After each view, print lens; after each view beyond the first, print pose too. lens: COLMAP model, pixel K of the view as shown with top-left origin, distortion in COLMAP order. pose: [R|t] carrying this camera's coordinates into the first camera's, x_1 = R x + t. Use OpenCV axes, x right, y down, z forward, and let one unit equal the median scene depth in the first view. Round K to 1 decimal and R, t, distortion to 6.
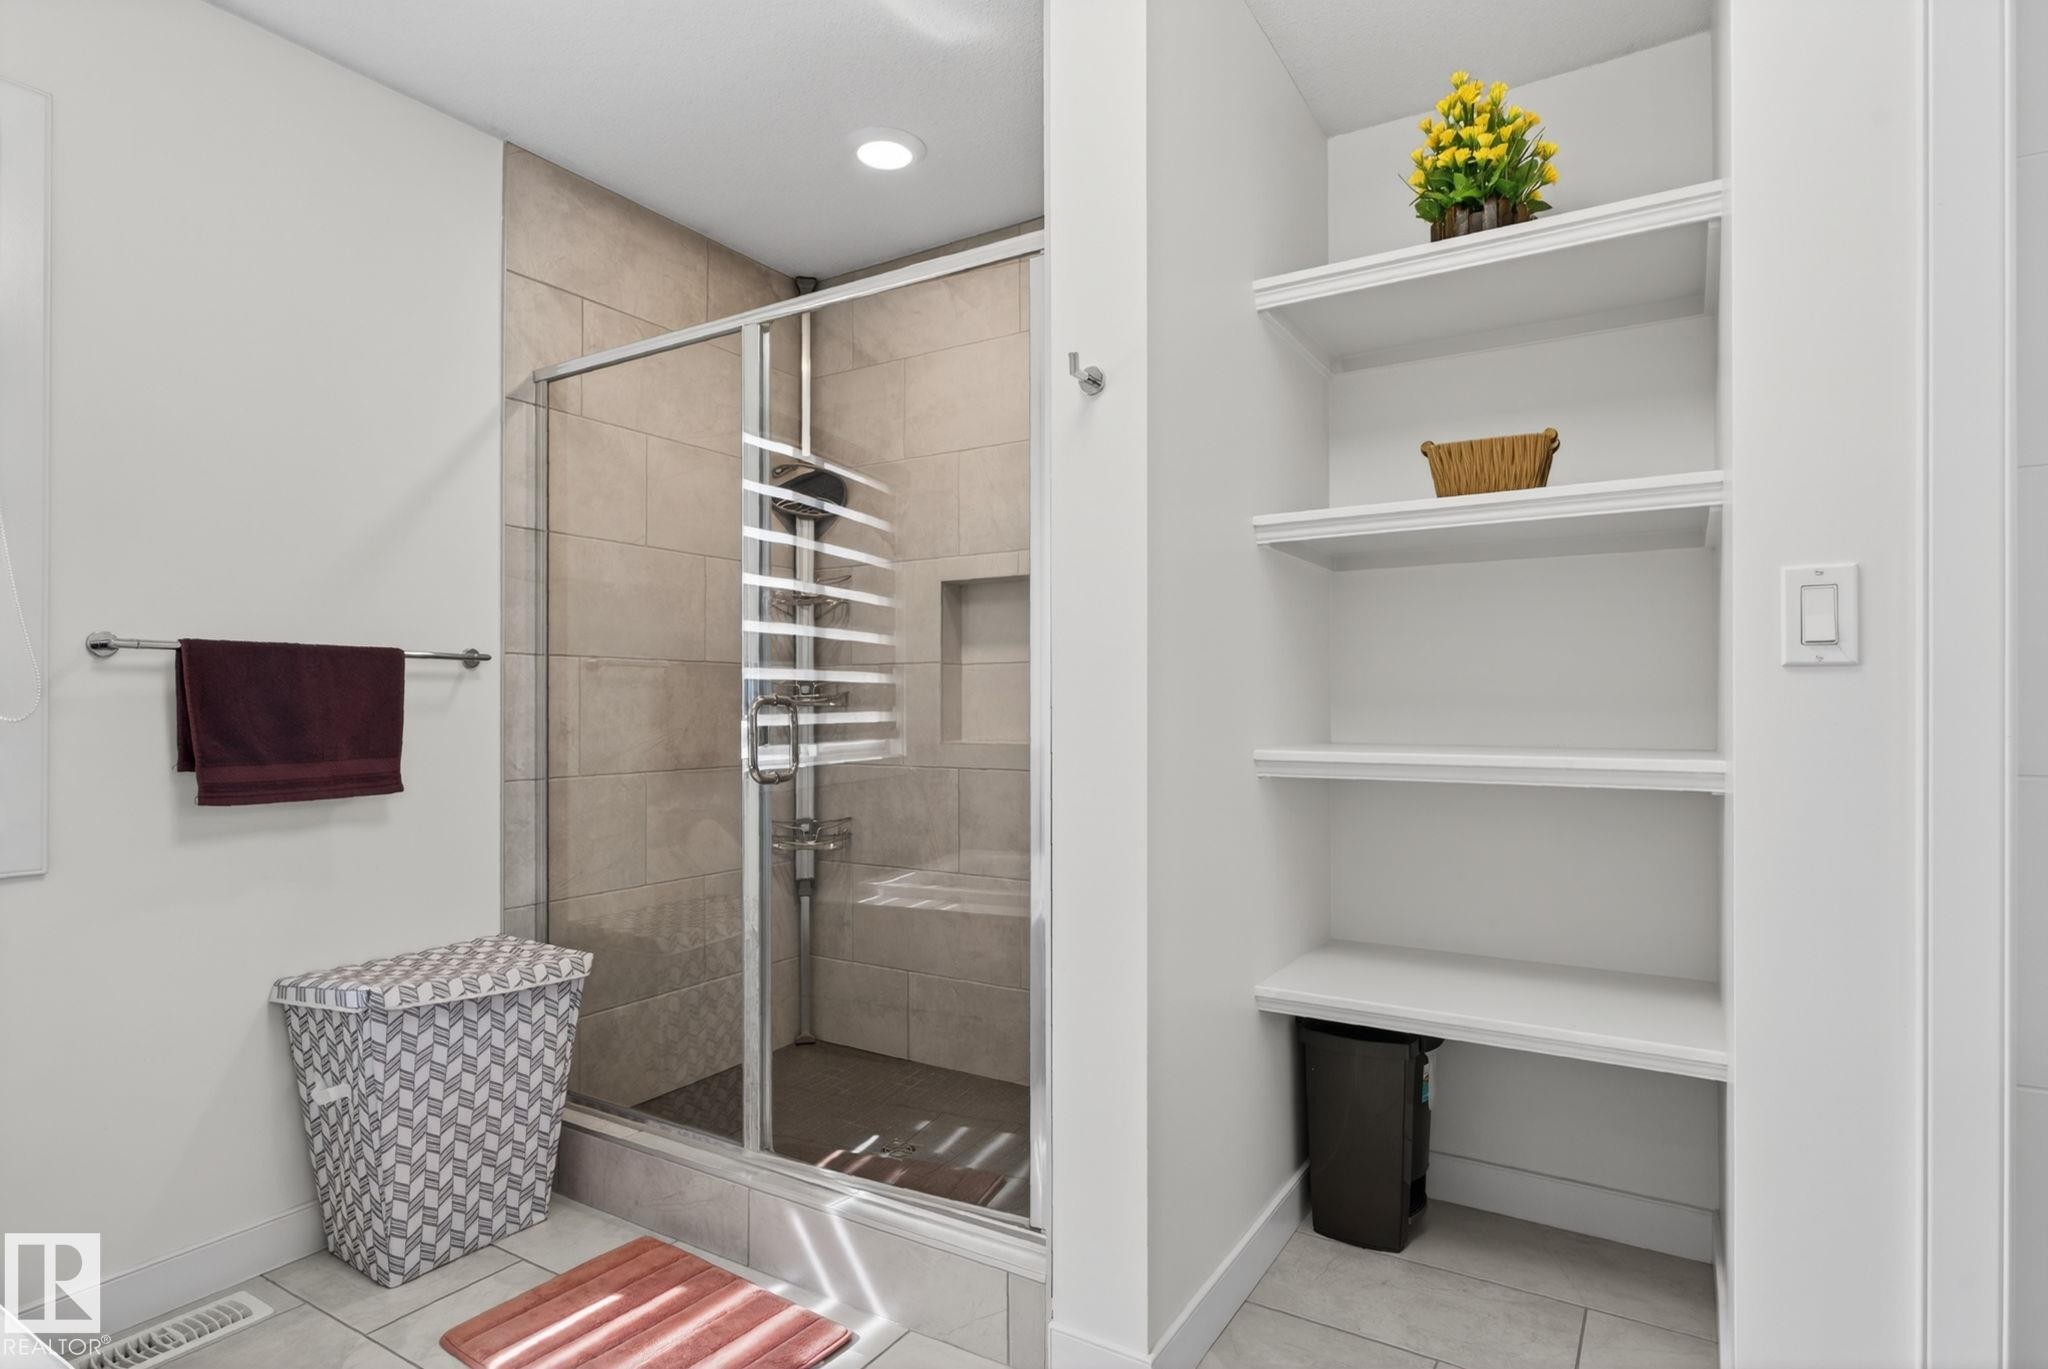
lens RADIAL K [[1065.0, 0, 1024.0], [0, 1065.0, 684.5], [0, 0, 1]] dist [-0.002303, -0.000528]
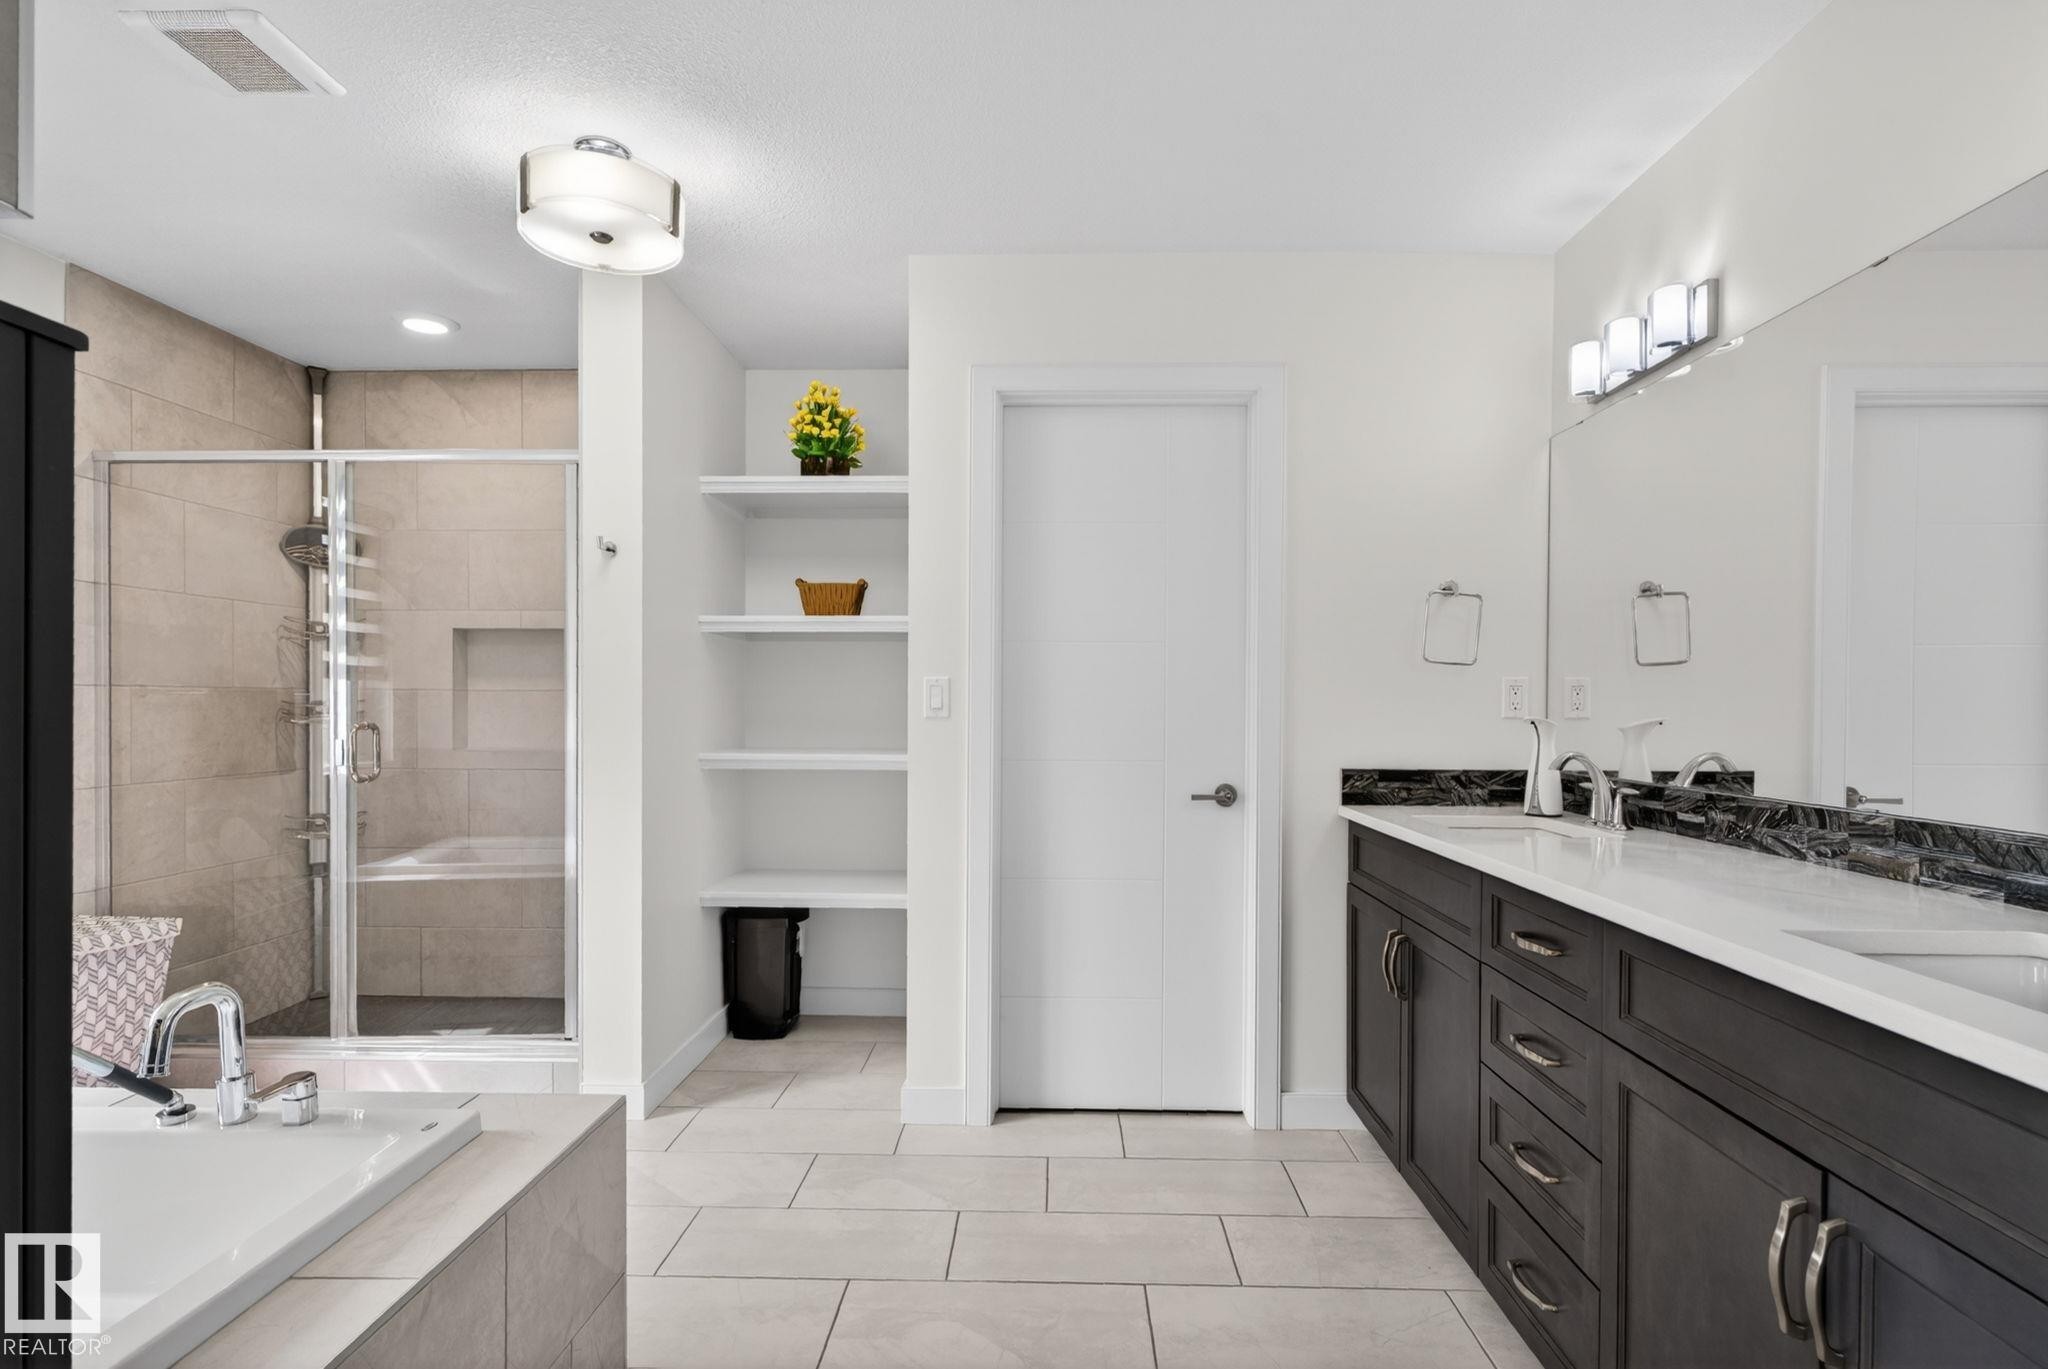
lens RADIAL K [[1070.4, 0, 1022.0], [0, 1070.4, 728.4], [0, 0, 1]] dist [-0.000484, 0.000096]
pose [[0.867460, -0.007543, 0.497450, -0.174343], [-0.015765, 0.998966, 0.042640, -0.055843], [-0.497257, -0.044831, 0.866444, -0.687551]]
